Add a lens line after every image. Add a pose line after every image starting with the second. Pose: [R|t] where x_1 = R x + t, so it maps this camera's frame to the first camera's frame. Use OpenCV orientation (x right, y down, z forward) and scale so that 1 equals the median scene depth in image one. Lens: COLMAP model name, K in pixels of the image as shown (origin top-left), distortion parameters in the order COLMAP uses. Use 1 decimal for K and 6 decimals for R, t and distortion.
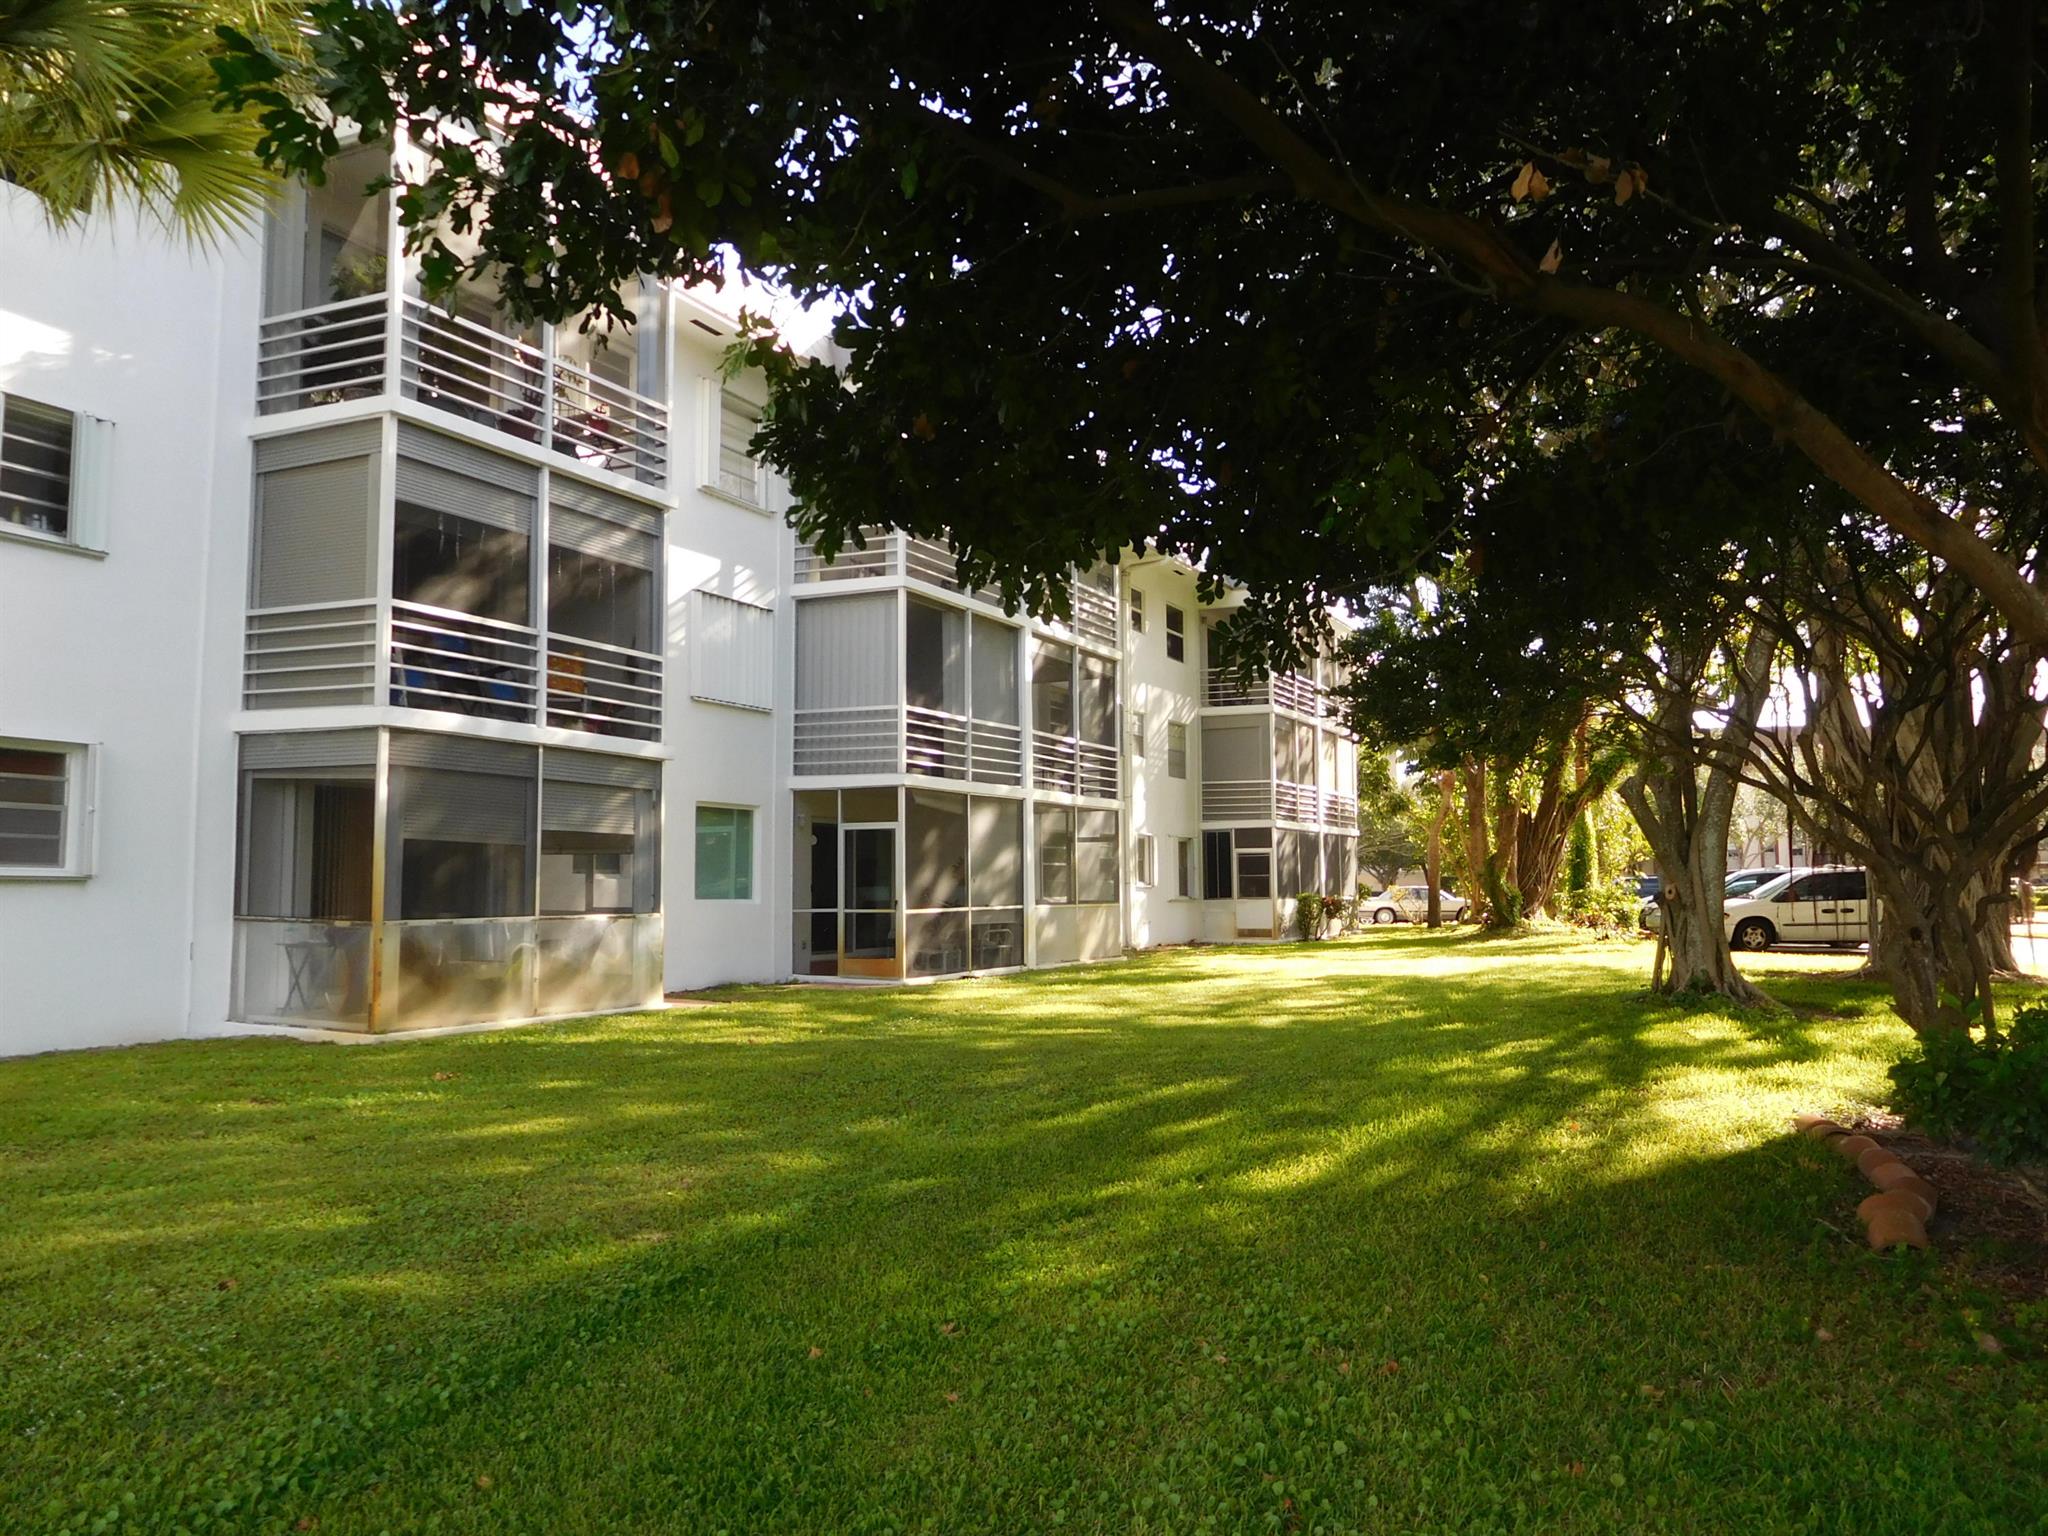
lens RADIAL K [[1520.5, 0, 1037.5], [0, 1520.5, 774.9], [0, 0, 1]] dist [-0.008790, -0.000548]
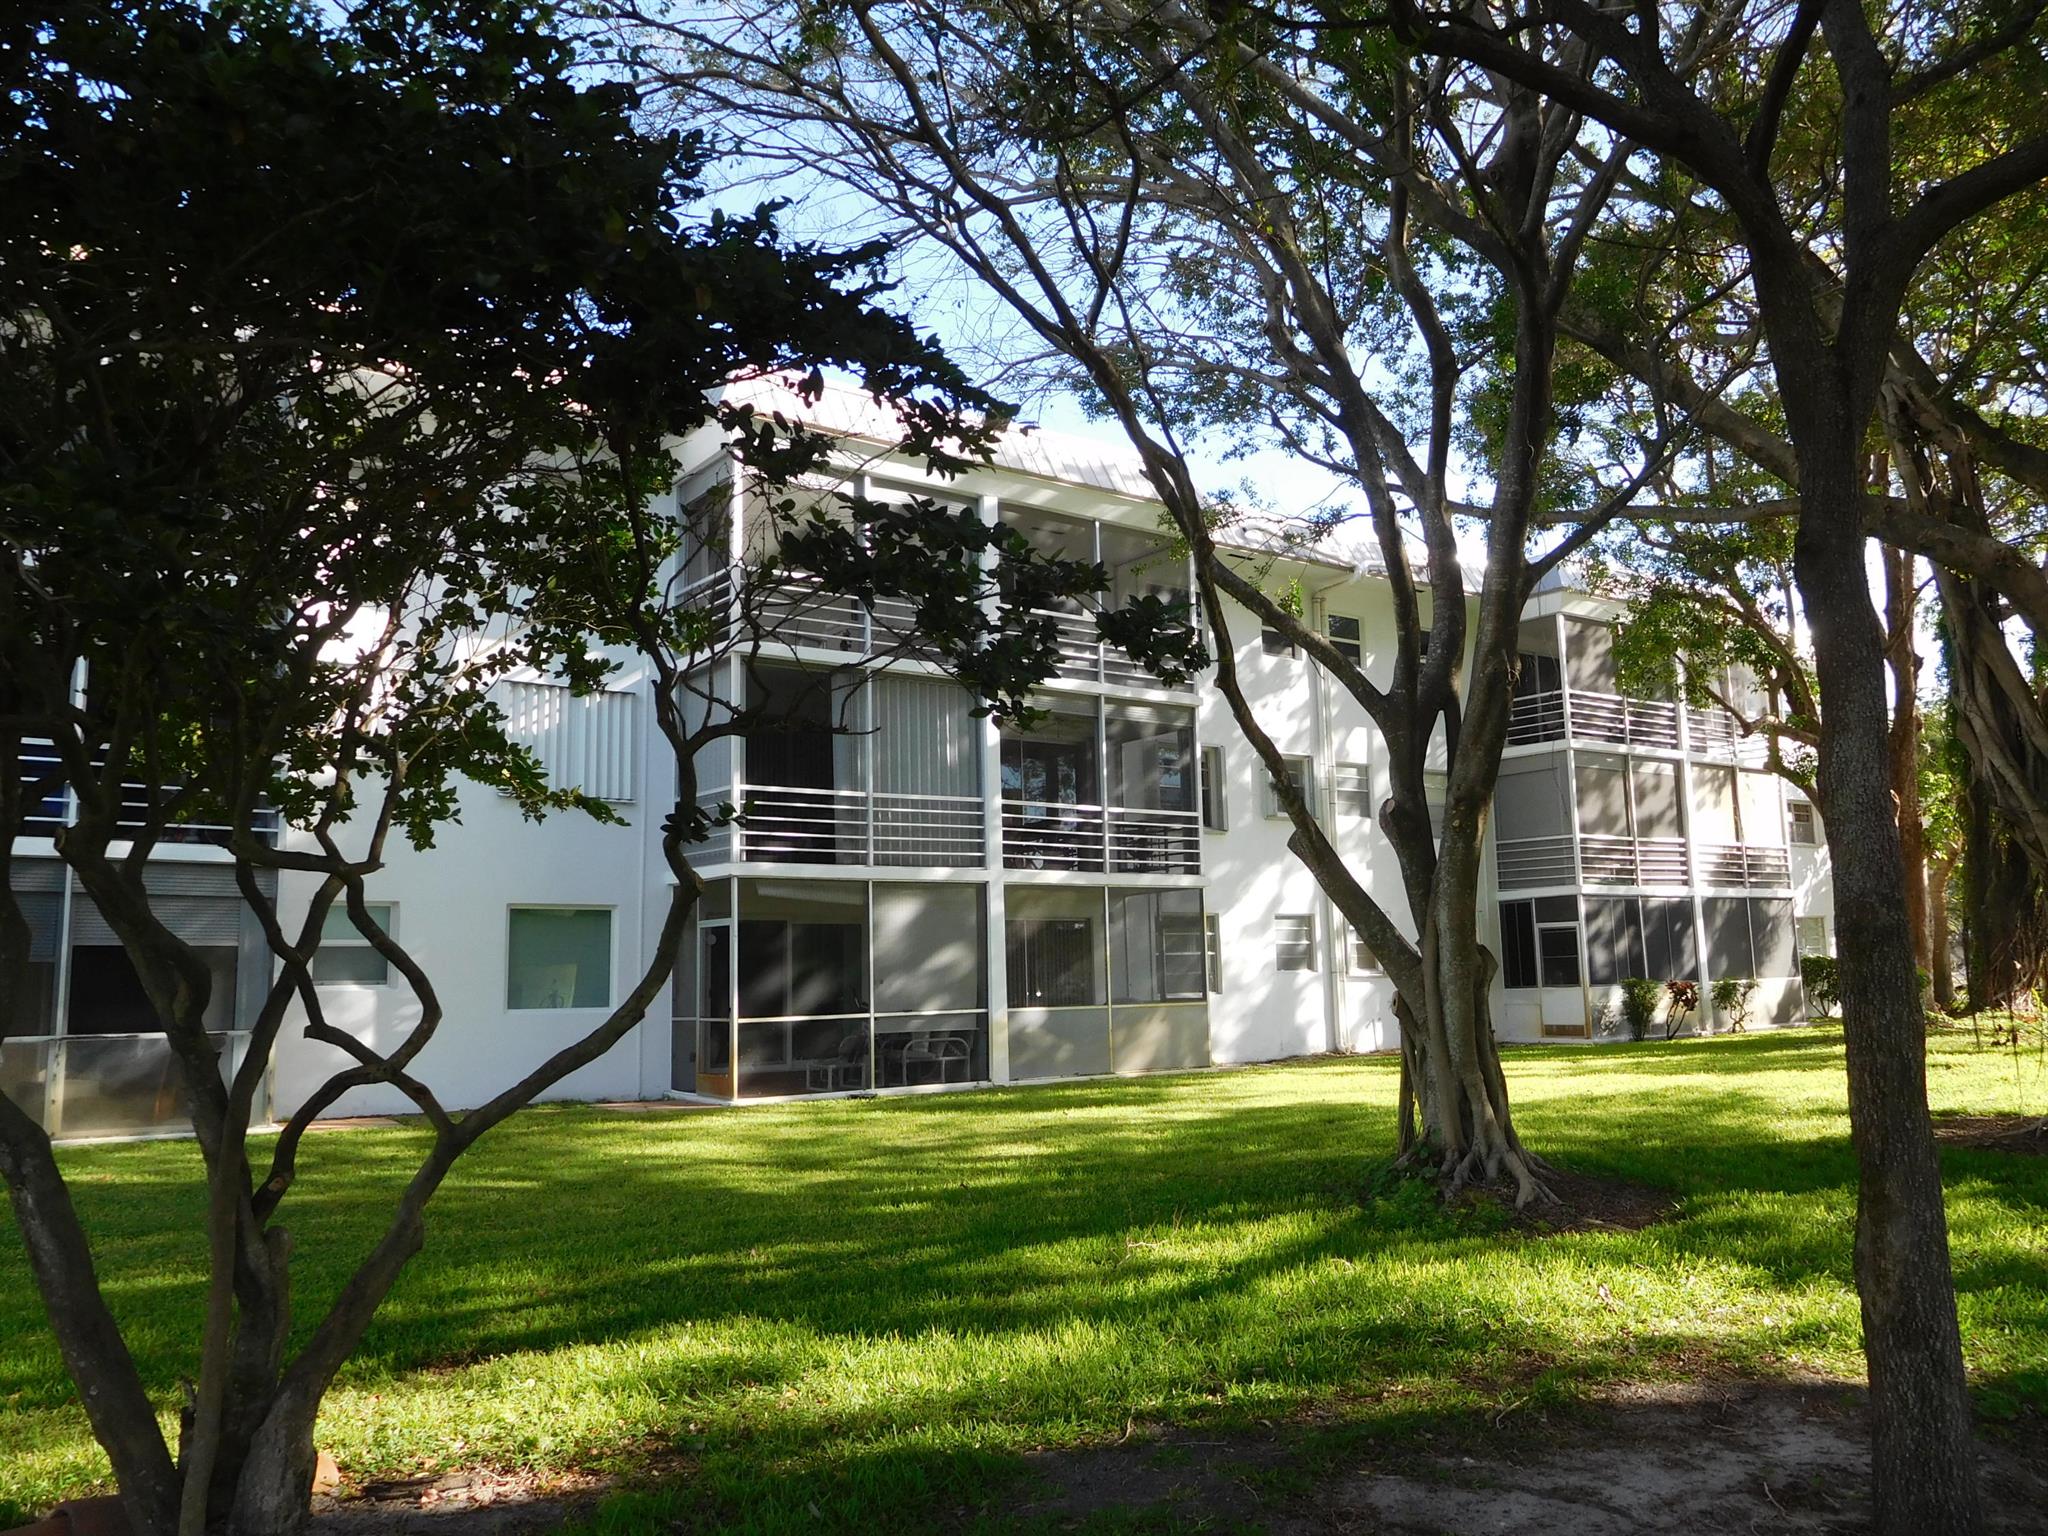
lens RADIAL K [[1543.8, 0, 1020.1], [0, 1543.8, 781.5], [0, 0, 1]] dist [-0.012548, 0.002719]
pose [[0.883951, -0.077081, -0.461182, 0.455079], [0.055154, 0.996621, -0.060860, 0.014882], [0.464315, 0.028361, 0.885216, 0.271580]]
